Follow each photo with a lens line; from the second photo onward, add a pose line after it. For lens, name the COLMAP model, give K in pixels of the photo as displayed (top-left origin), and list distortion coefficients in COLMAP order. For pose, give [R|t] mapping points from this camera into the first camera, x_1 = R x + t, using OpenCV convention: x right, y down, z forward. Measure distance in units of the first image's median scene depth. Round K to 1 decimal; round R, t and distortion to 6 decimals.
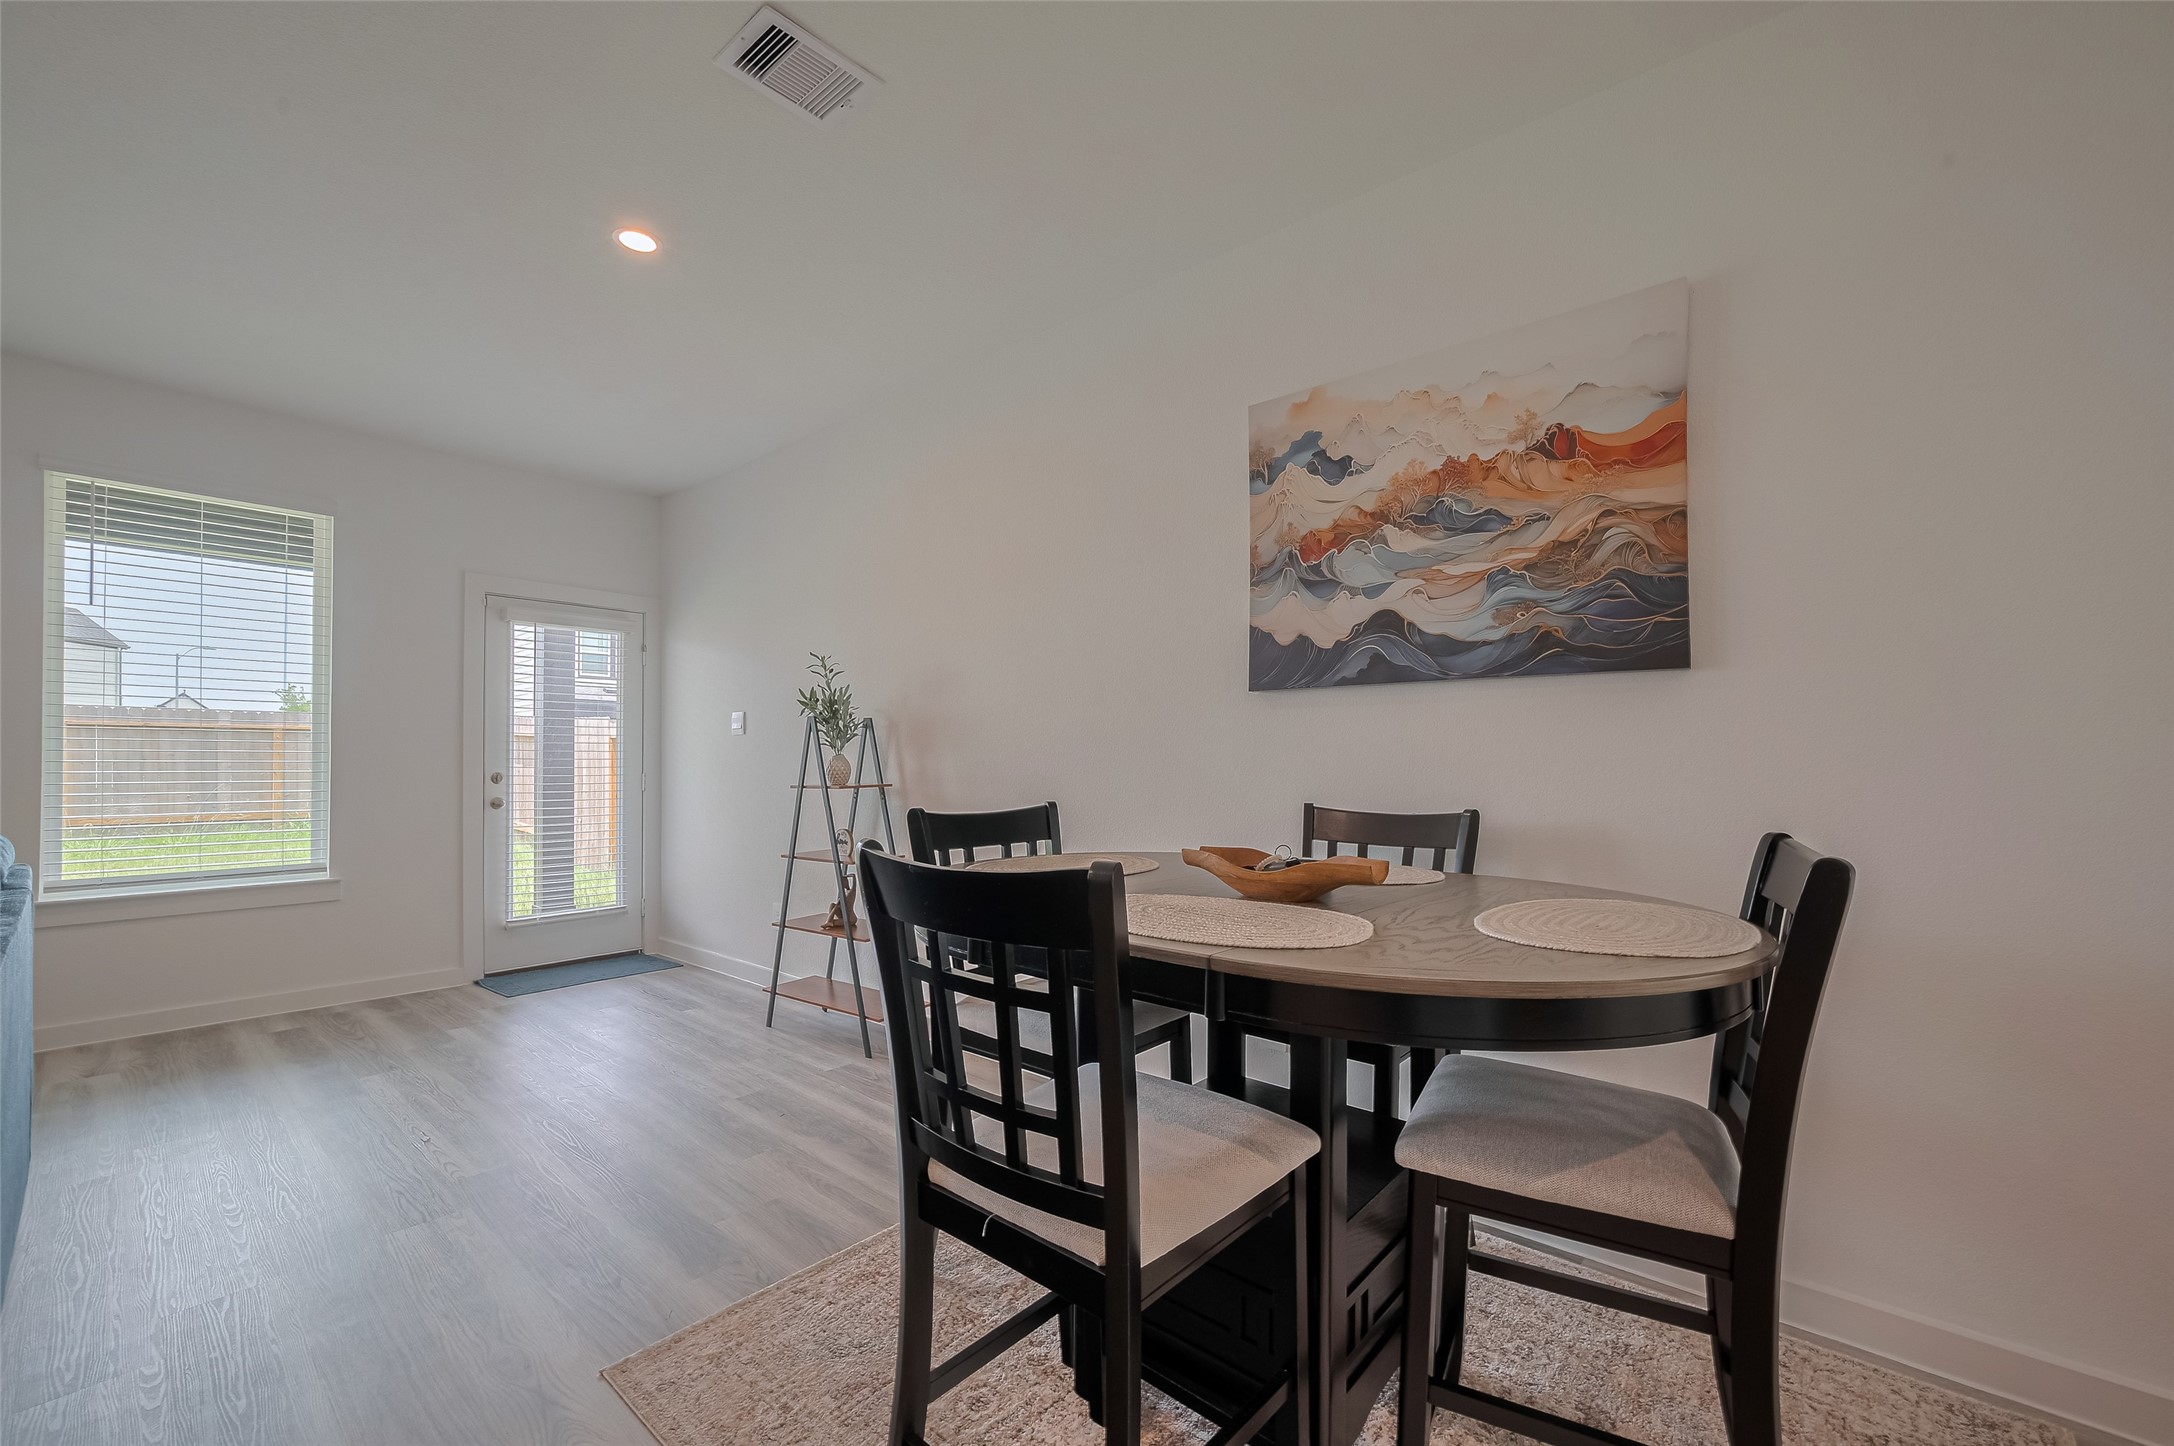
lens RADIAL K [[879.9, 0, 1099.4], [0, 879.9, 759.5], [0, 0, 1]] dist [-0.000165, -0.000089]
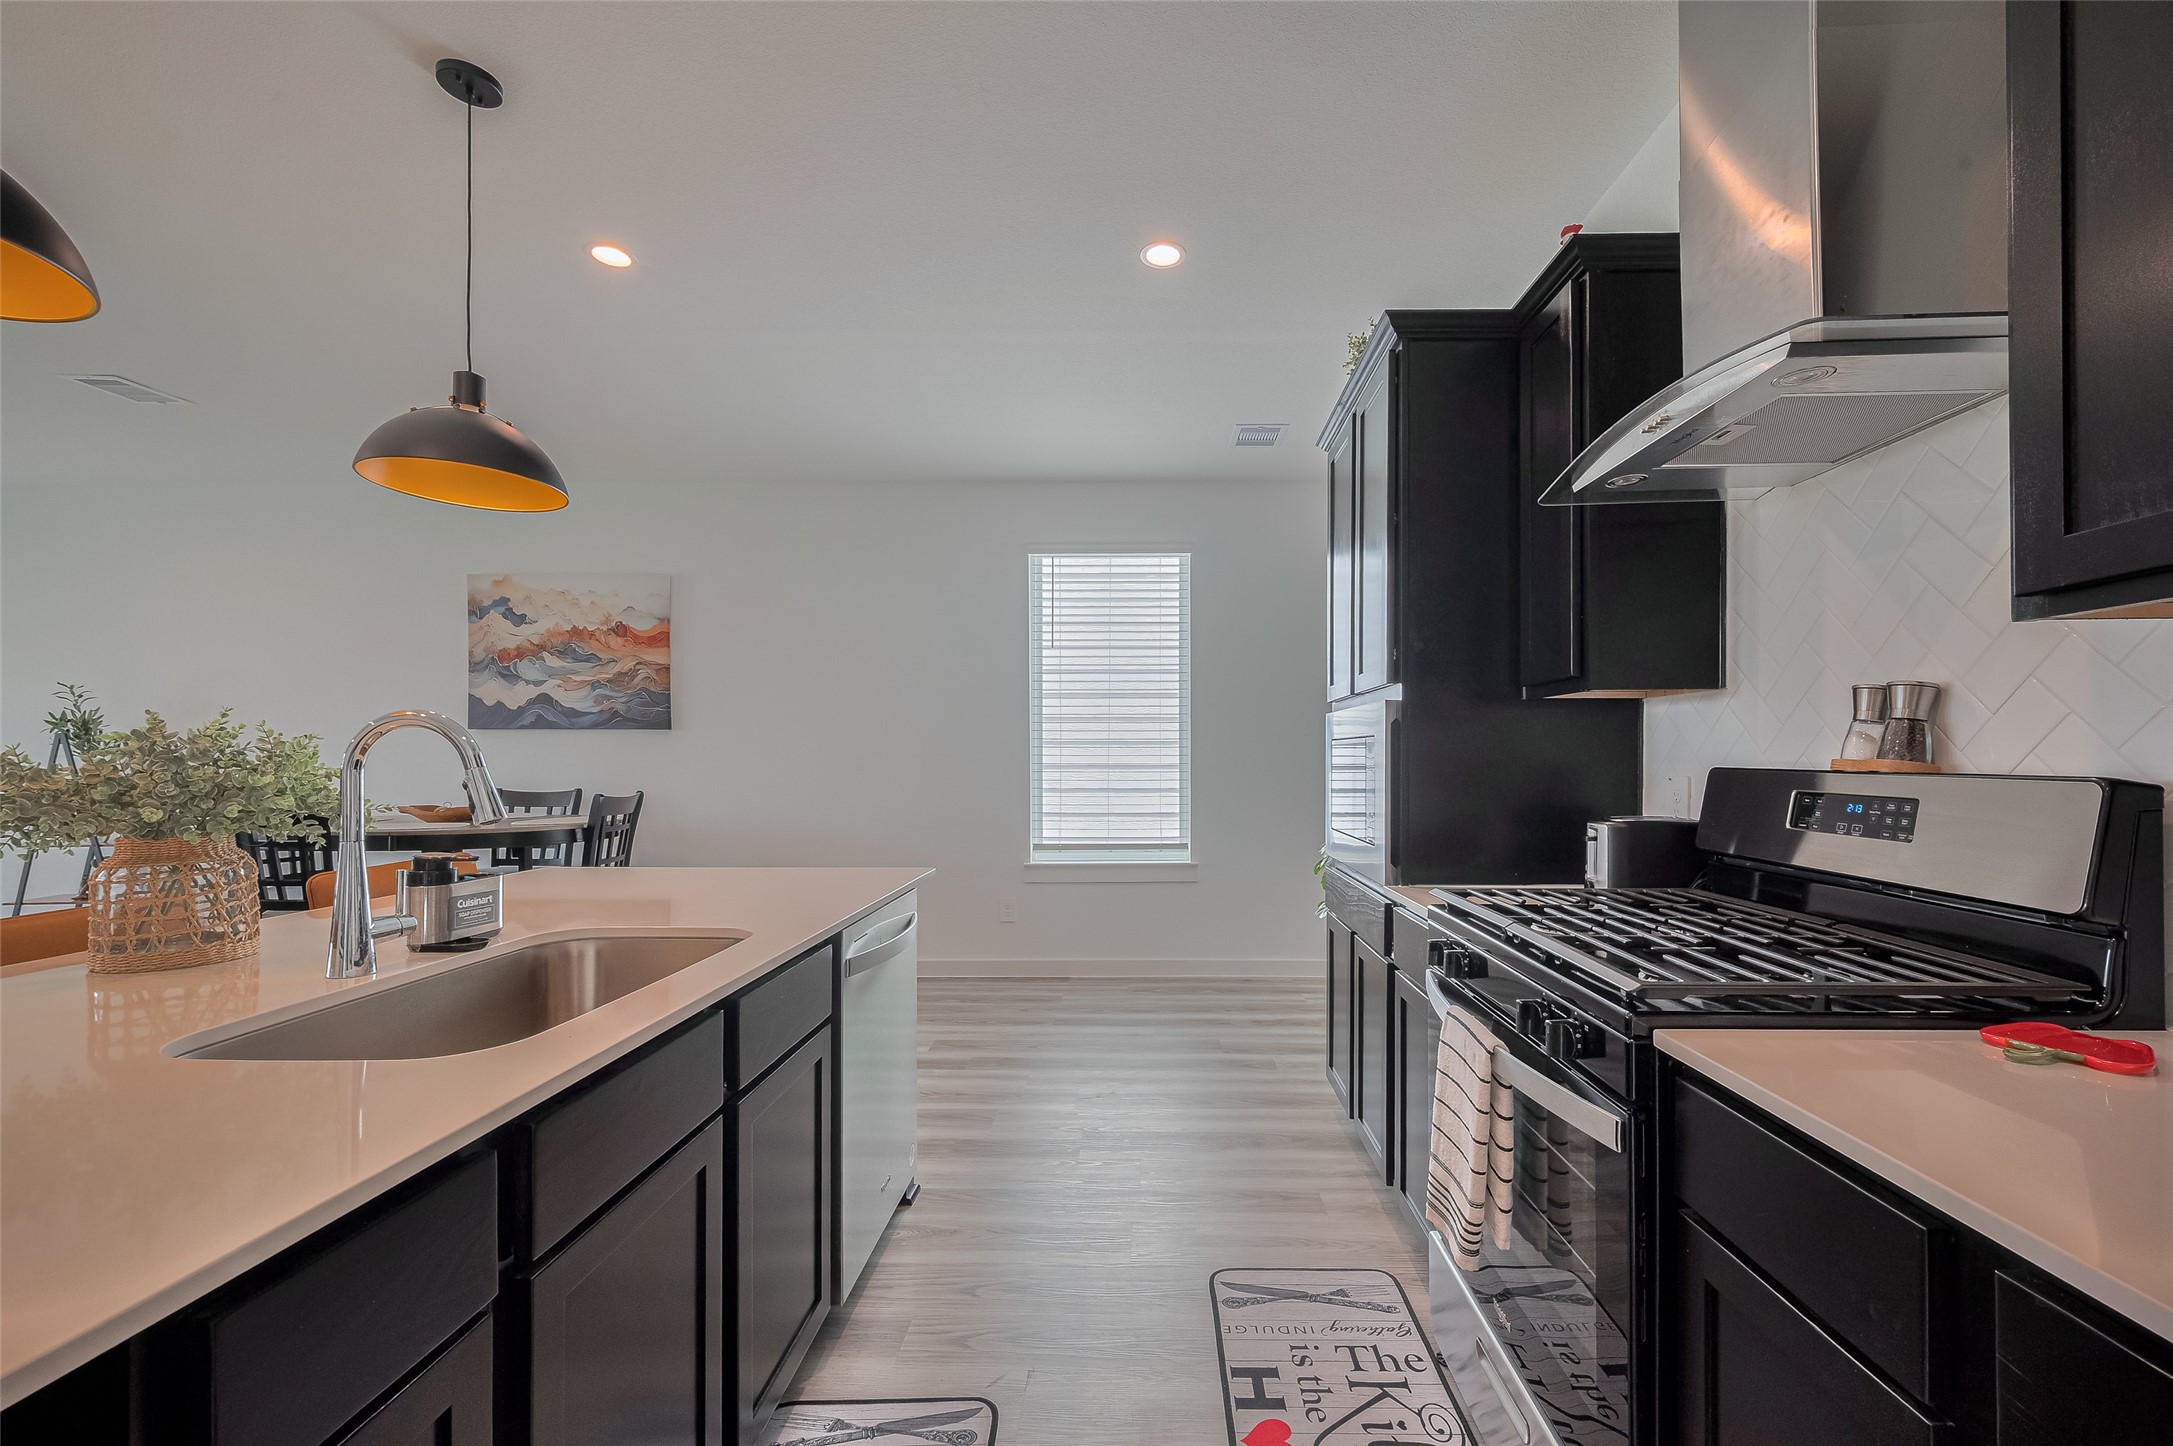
lens RADIAL K [[872.8, 0, 1145.9], [0, 872.8, 758.2], [0, 0, 1]] dist [0.000048, -0.000252]
pose [[0.761516, -0.003911, 0.648134, 0.075519], [0.000844, 0.999987, 0.005042, -0.027871], [-0.648146, -0.003292, 0.761509, -1.502746]]
